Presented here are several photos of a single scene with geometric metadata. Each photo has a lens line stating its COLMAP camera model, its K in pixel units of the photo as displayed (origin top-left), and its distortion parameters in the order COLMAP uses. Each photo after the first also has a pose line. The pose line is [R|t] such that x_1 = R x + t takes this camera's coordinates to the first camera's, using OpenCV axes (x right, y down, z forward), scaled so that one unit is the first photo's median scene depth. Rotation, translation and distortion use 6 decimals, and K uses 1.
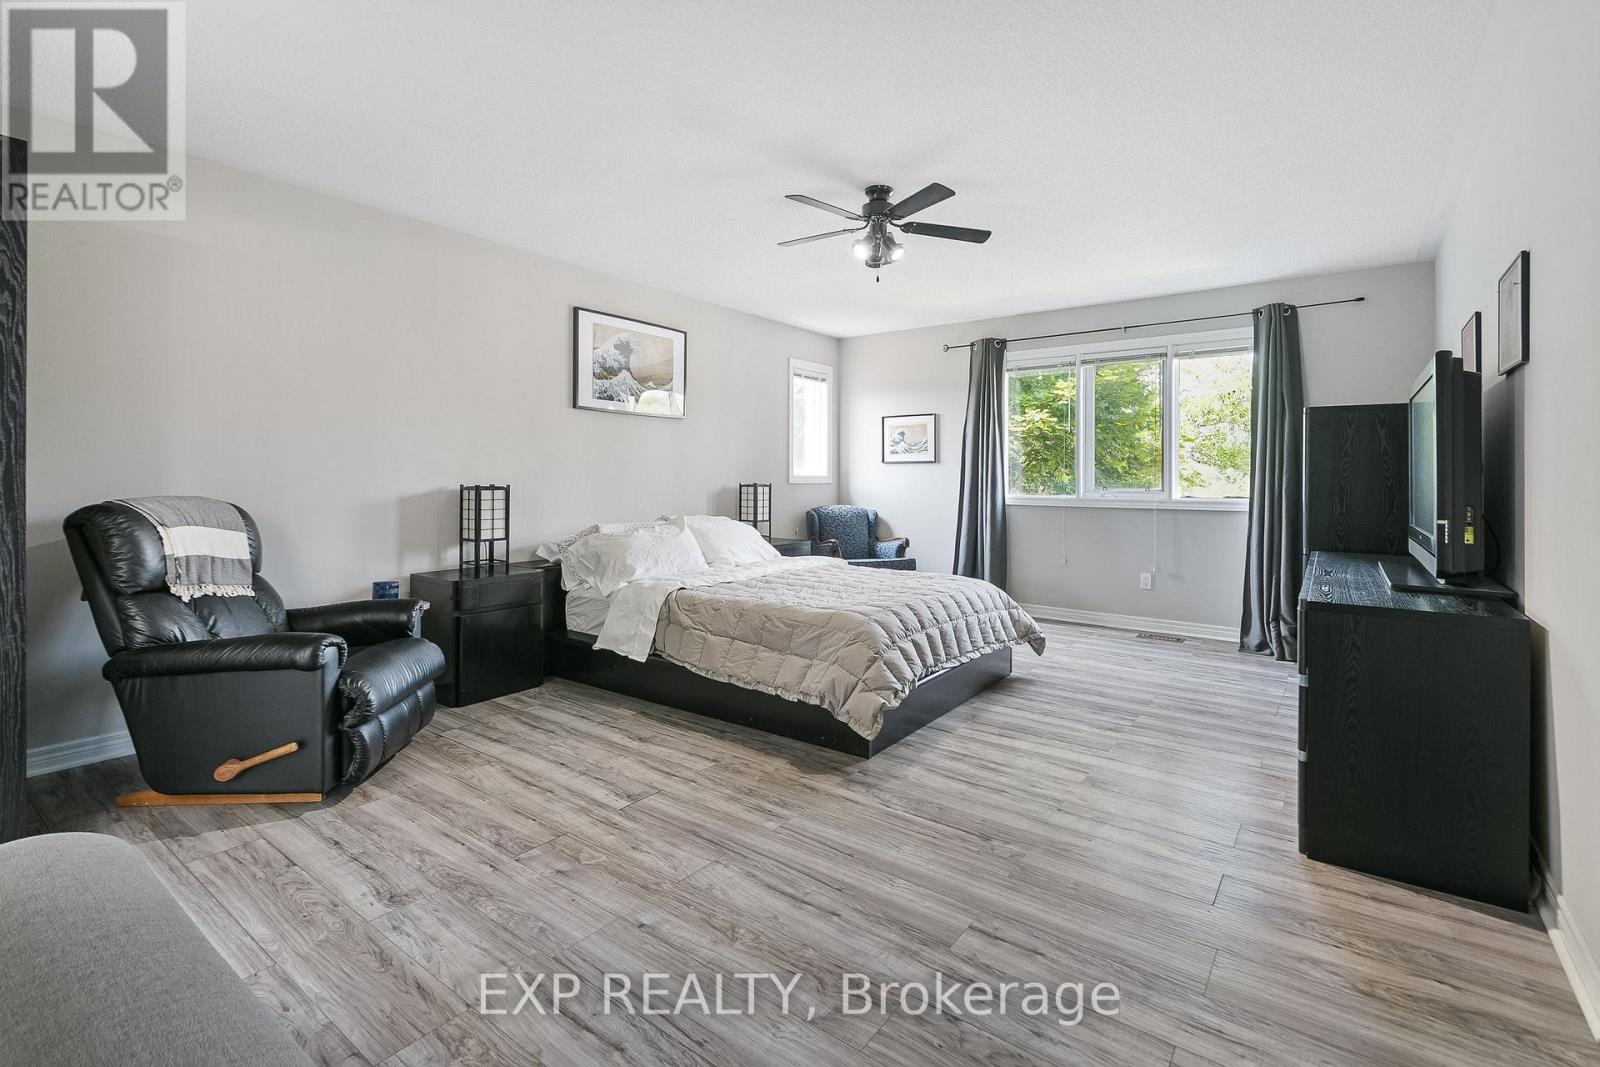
lens RADIAL K [[754.1, 0, 799.4], [0, 754.1, 468.7], [0, 0, 1]] dist [0.022688, -0.007356]
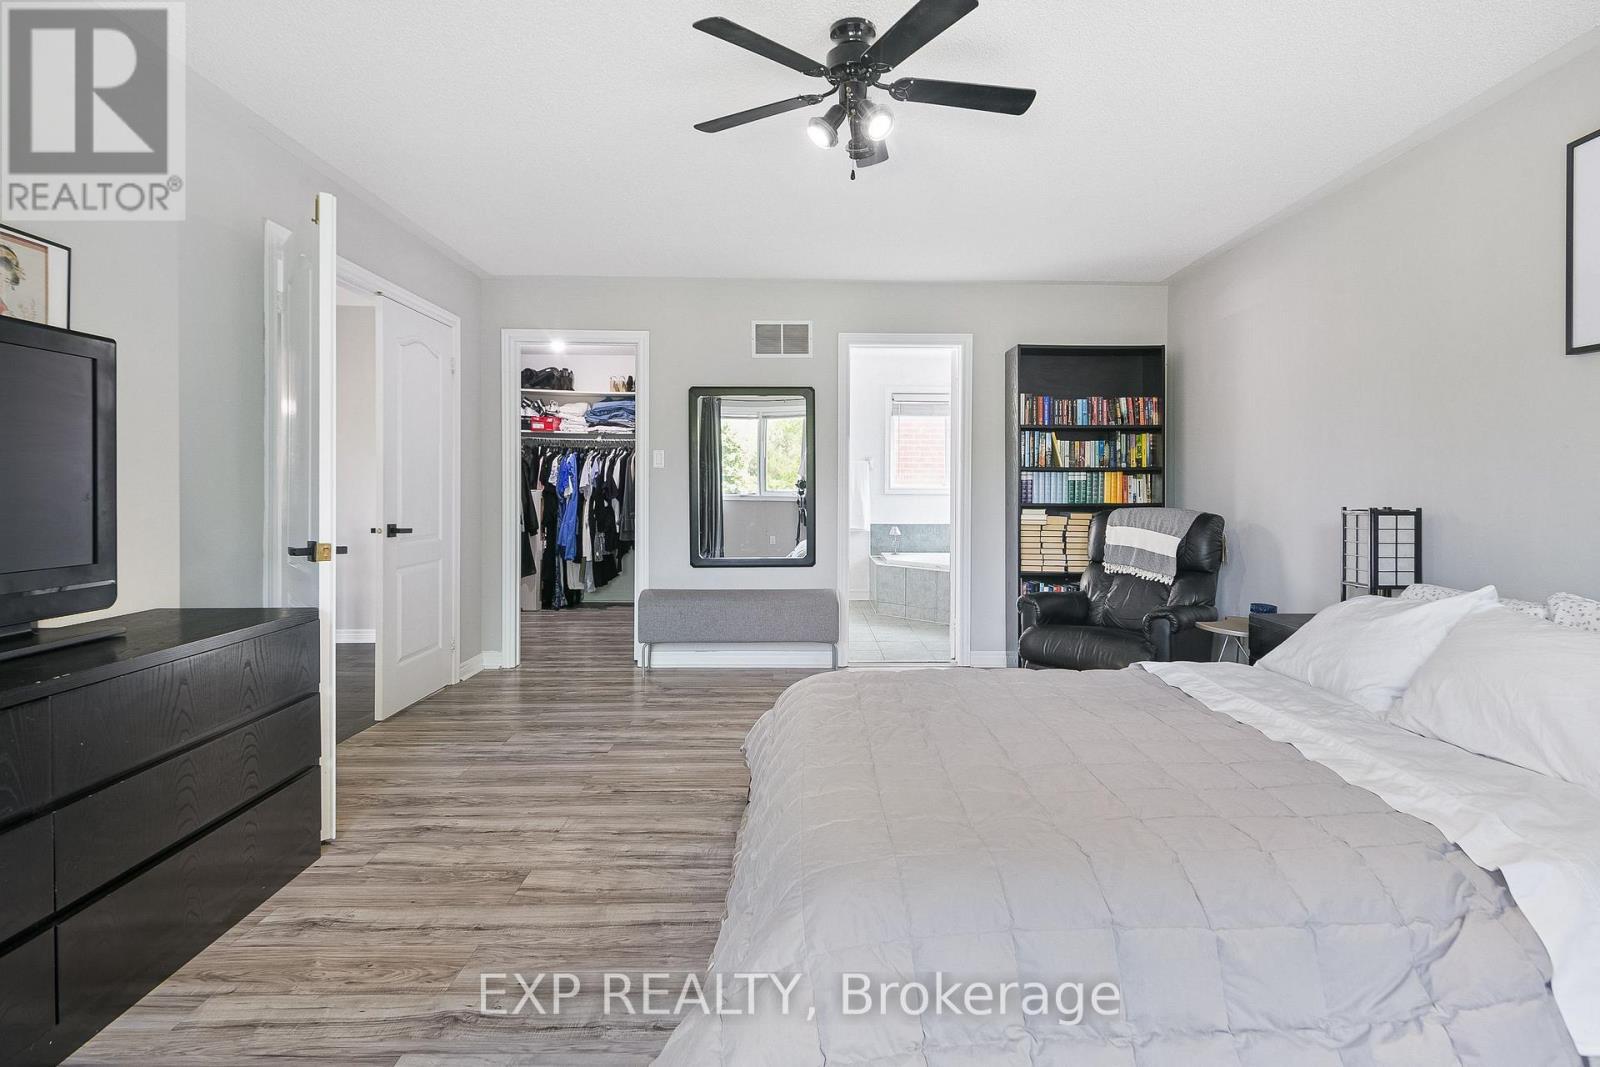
lens RADIAL K [[754.1, 0, 813.6], [0, 754.1, 490.7], [0, 0, 1]] dist [0.022688, -0.007356]
pose [[-0.783956, -0.001090, -0.620815, 0.617891], [-0.001472, 0.999999, 0.000103, 0.011180], [0.620814, 0.000995, -0.783957, 1.764623]]
